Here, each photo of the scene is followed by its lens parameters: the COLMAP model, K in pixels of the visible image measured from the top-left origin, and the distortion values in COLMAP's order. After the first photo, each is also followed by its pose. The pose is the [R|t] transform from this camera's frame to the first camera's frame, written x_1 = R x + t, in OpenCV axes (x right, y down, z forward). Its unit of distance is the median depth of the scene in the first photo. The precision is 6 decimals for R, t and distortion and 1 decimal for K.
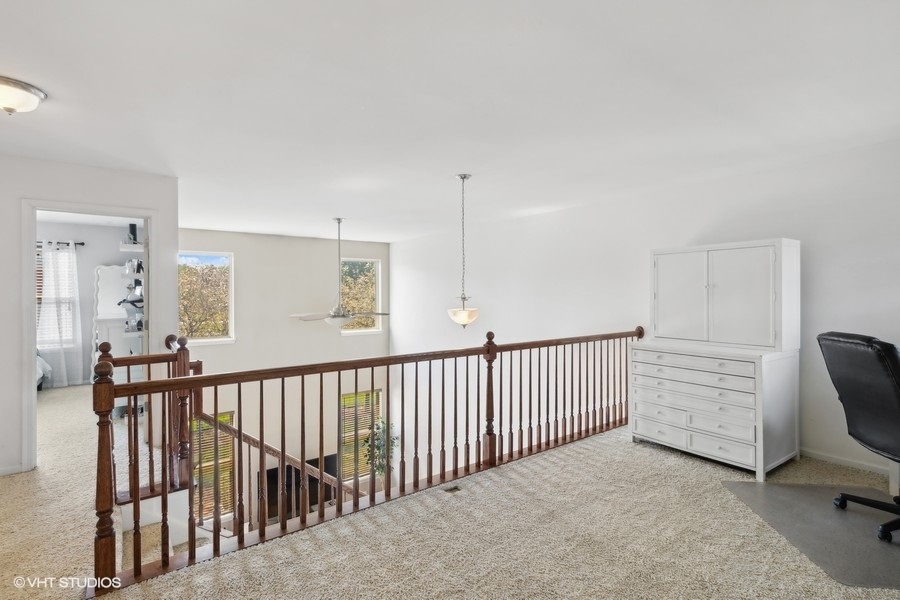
lens RADIAL K [[416.7, 0, 455.3], [0, 416.7, 297.1], [0, 0, 1]] dist [0.010860, -0.000282]
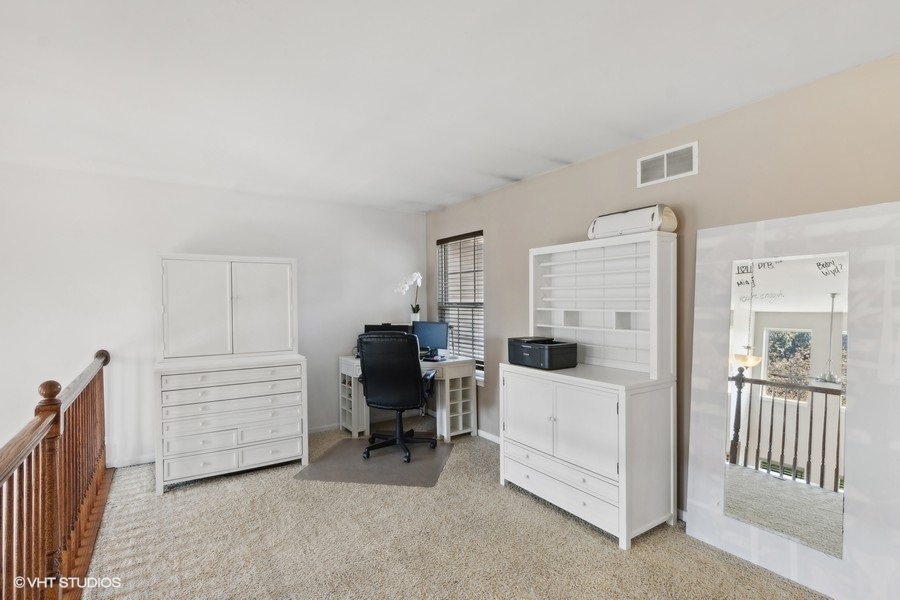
lens RADIAL K [[416.7, 0, 455.3], [0, 416.7, 297.1], [0, 0, 1]] dist [0.010860, -0.000282]
pose [[0.086665, 0.018557, 0.996065, -0.373248], [0.010317, 0.999756, -0.019524, -0.004688], [-0.996184, 0.011968, 0.086453, 0.429070]]
